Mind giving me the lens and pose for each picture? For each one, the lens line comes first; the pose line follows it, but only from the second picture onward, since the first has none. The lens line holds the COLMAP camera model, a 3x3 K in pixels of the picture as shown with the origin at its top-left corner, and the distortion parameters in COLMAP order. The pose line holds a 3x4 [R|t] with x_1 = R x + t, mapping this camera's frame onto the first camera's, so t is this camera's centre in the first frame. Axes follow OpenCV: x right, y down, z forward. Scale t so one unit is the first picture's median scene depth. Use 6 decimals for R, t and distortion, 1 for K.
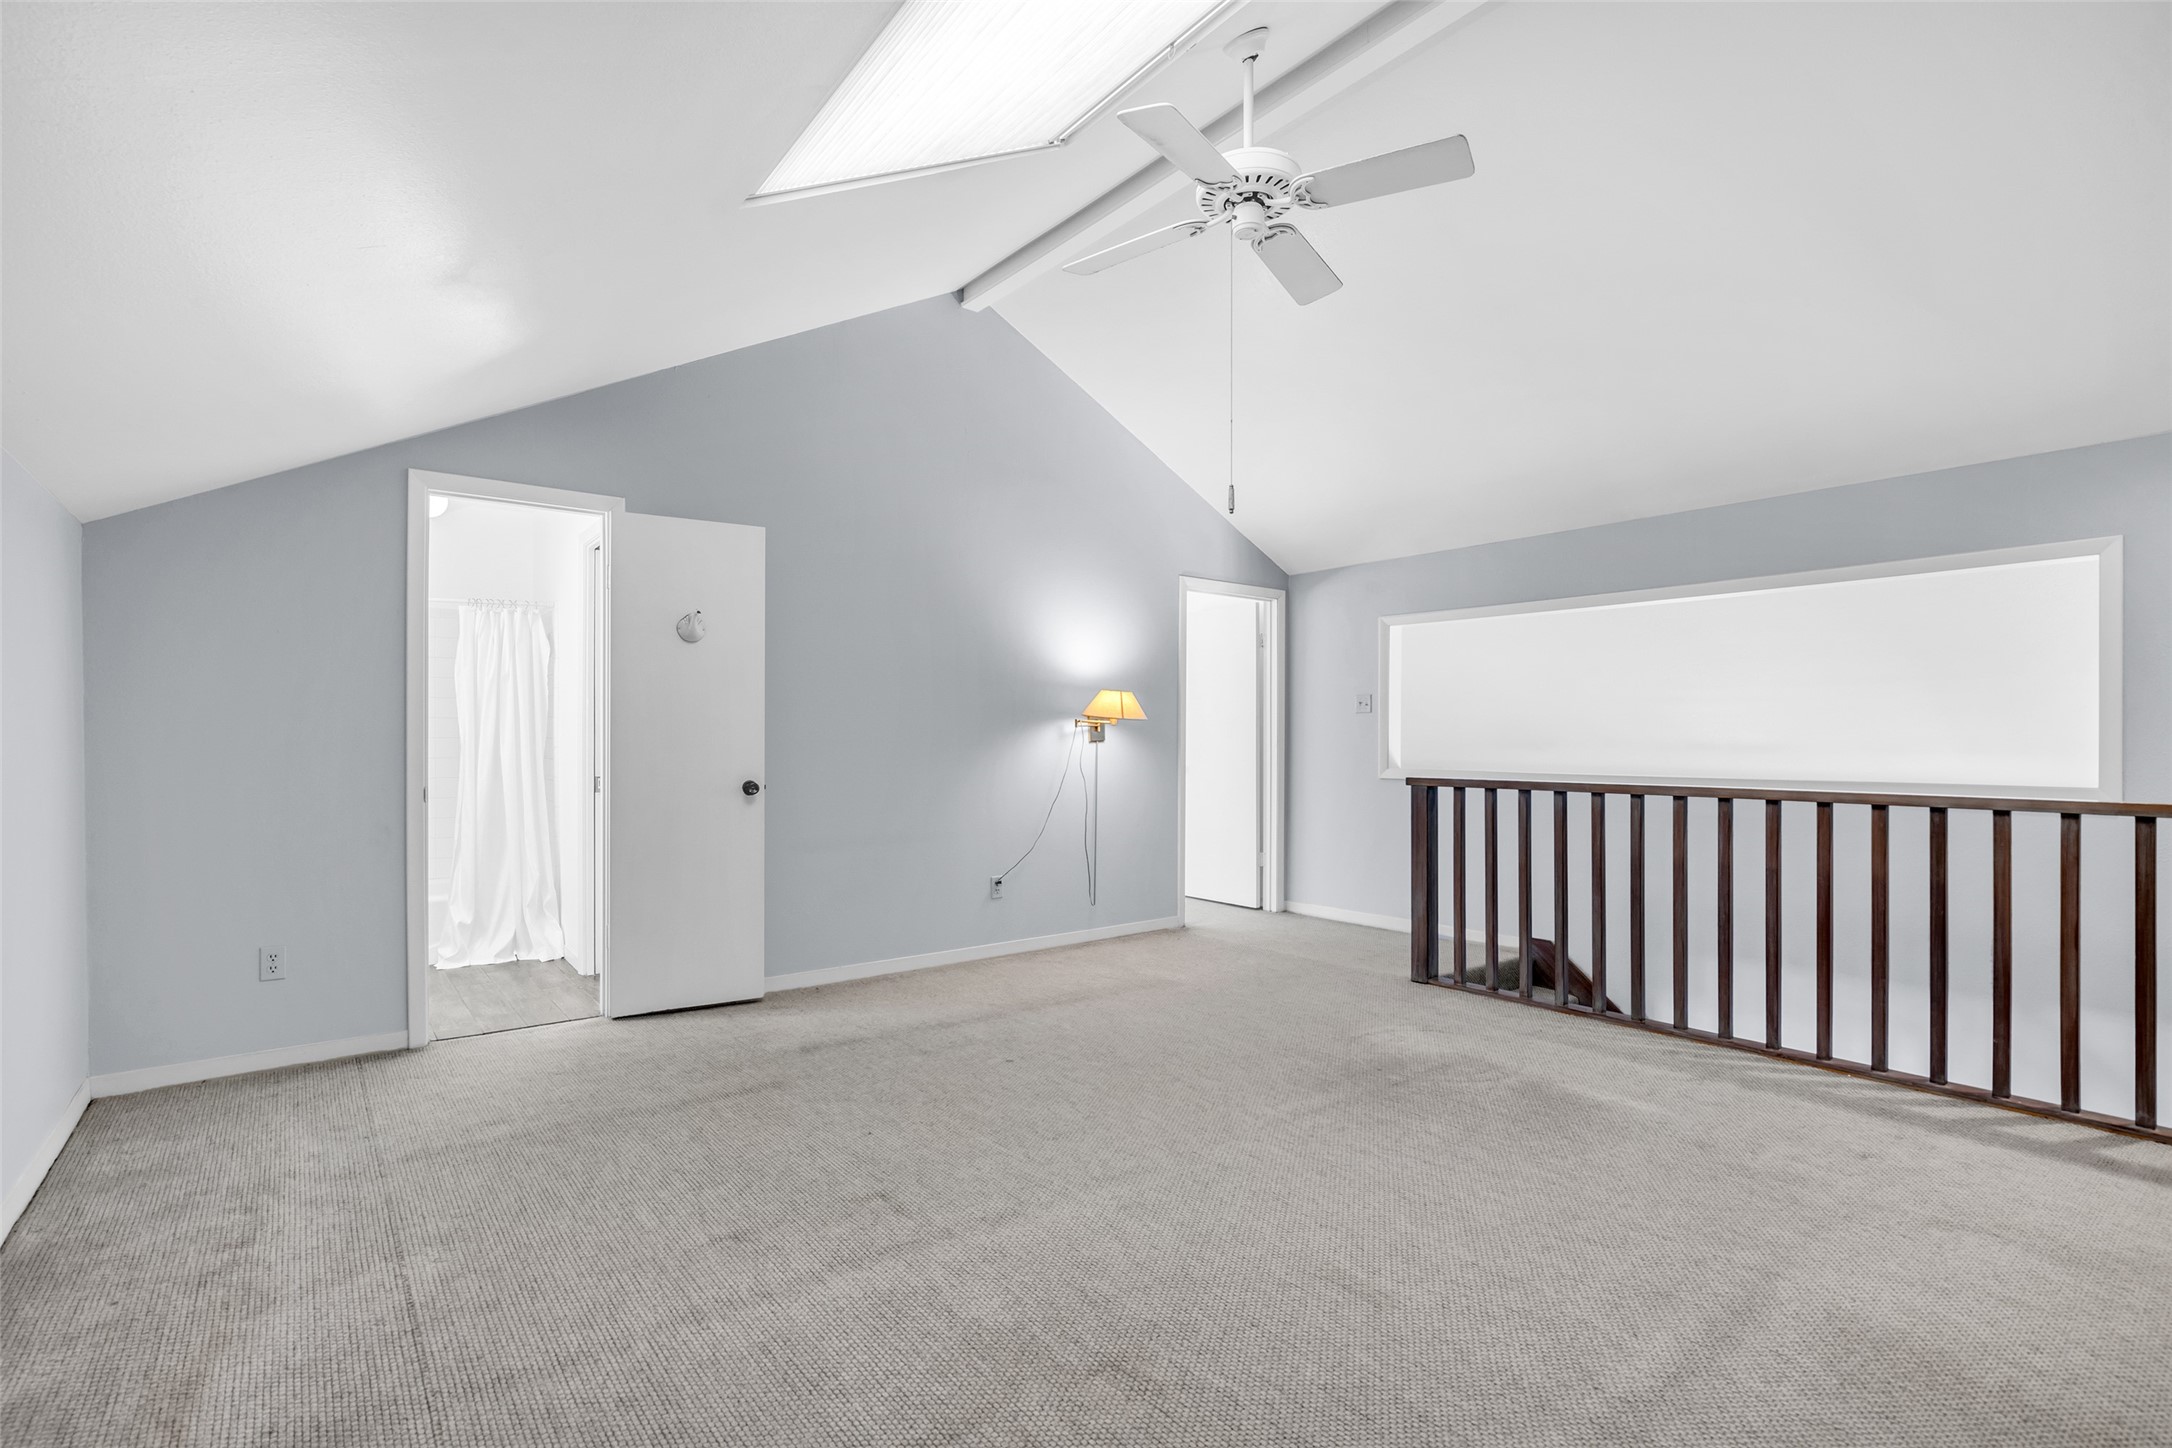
lens RADIAL K [[998.6, 0, 1082.2], [0, 998.6, 736.7], [0, 0, 1]] dist [-0.014160, -0.001187]
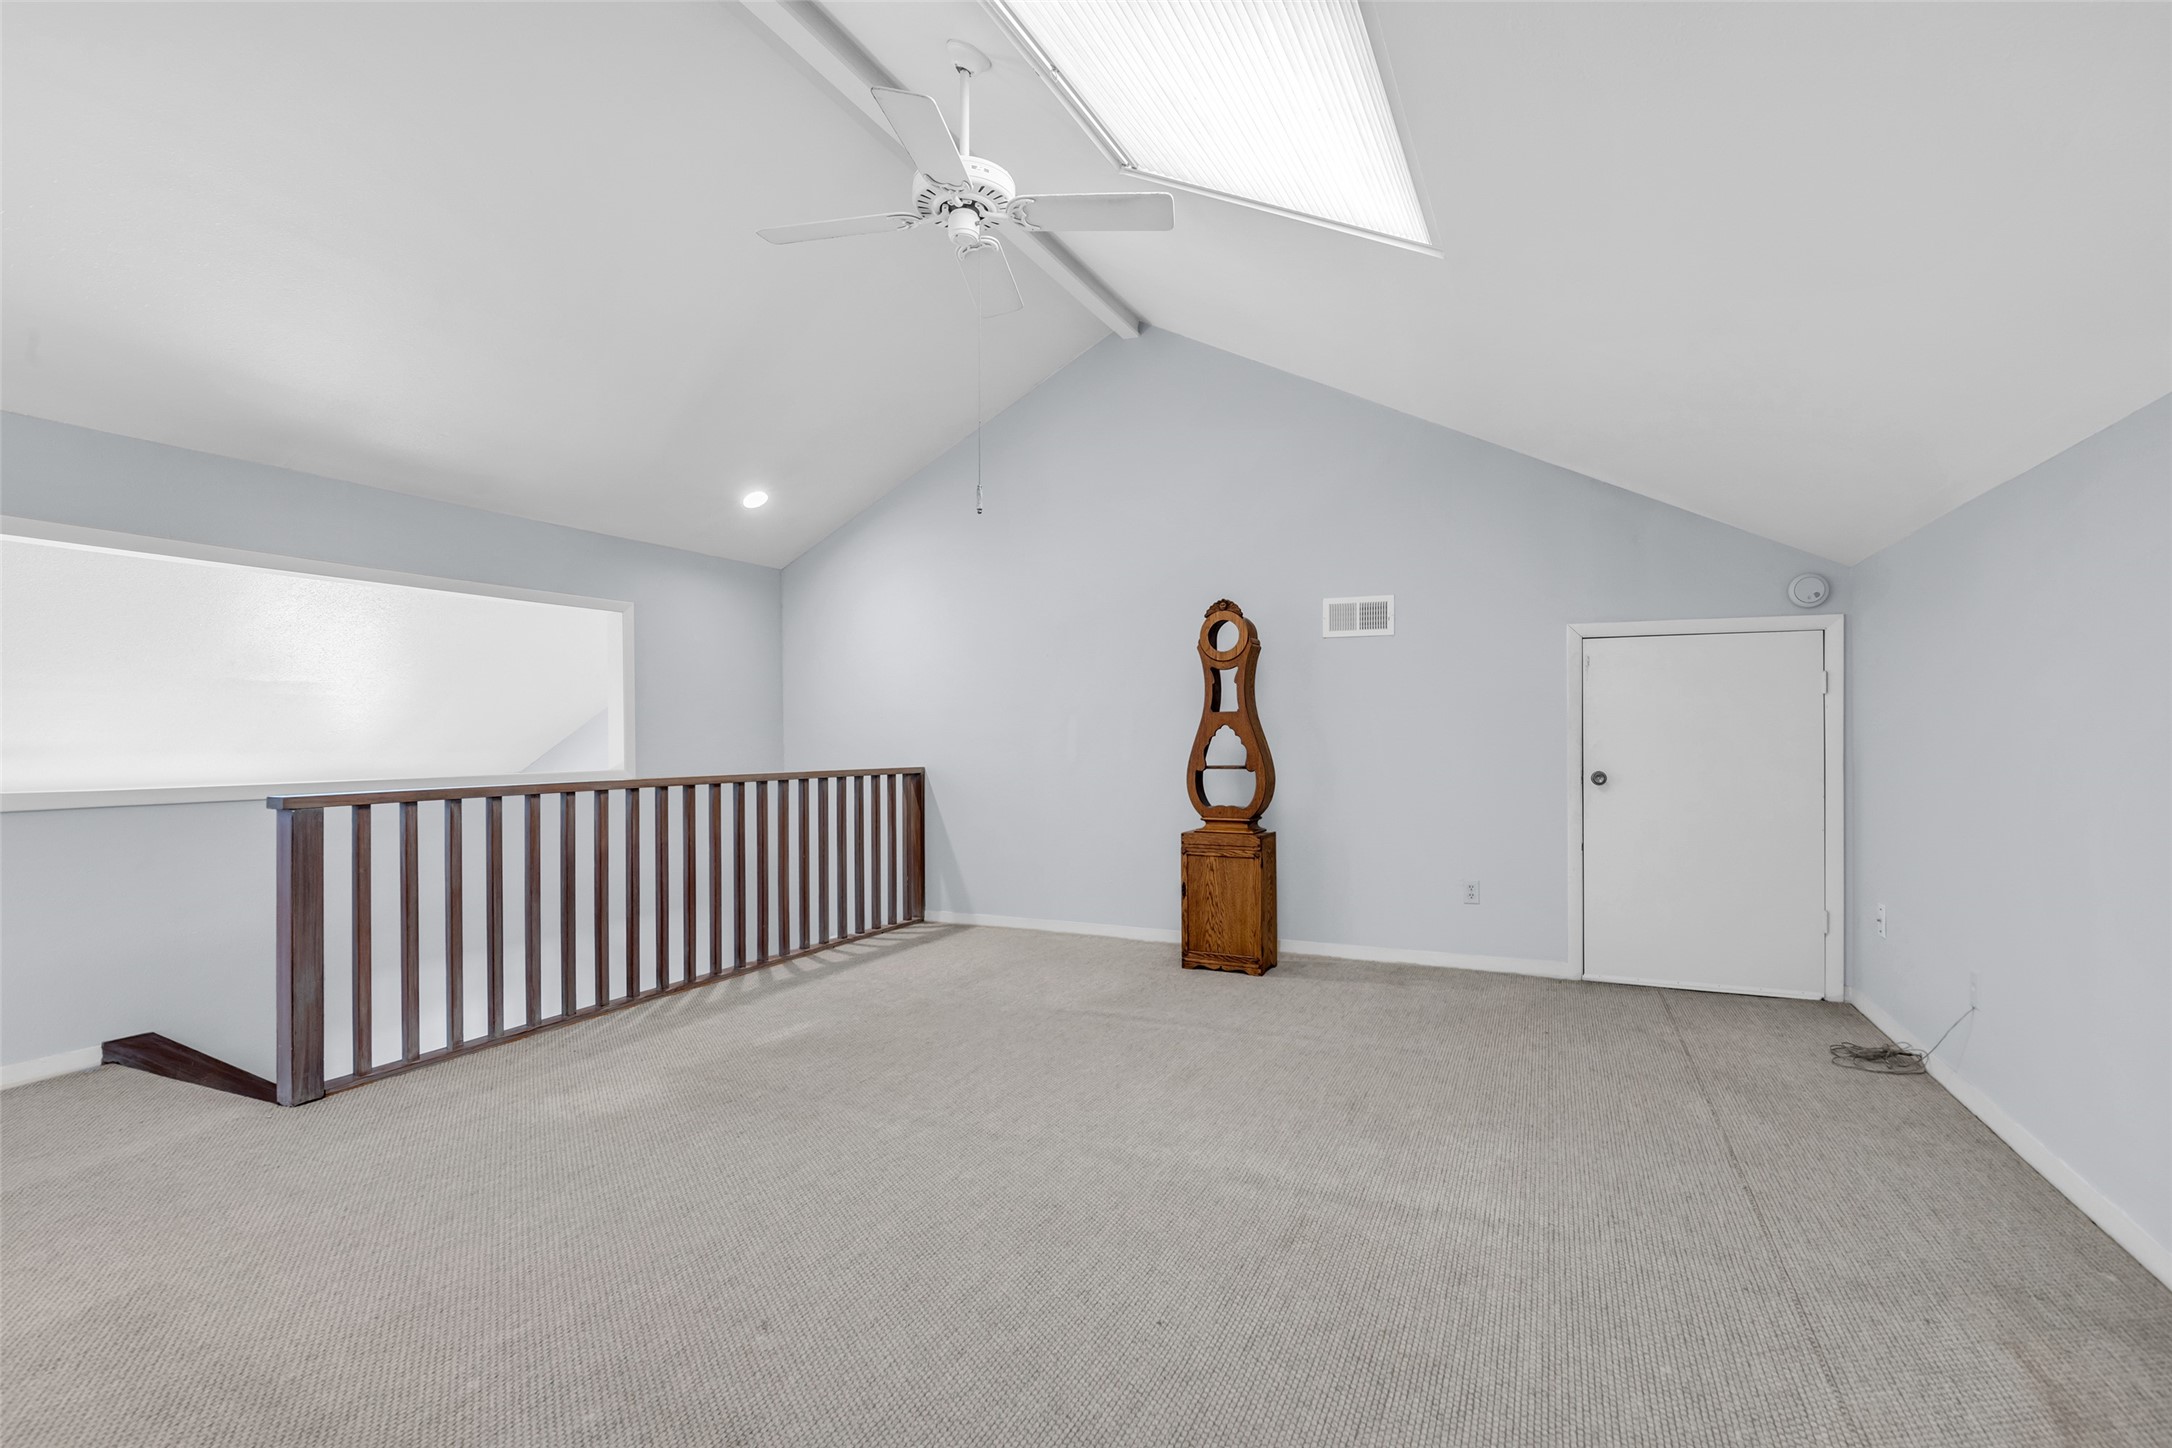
lens RADIAL K [[998.6, 0, 1083.2], [0, 998.6, 730.5], [0, 0, 1]] dist [-0.014160, -0.001187]
pose [[-0.447886, 0.007658, 0.894058, -0.616287], [0.003309, 0.999971, -0.006908, 0.003819], [-0.894084, -0.000135, -0.447899, 1.047291]]
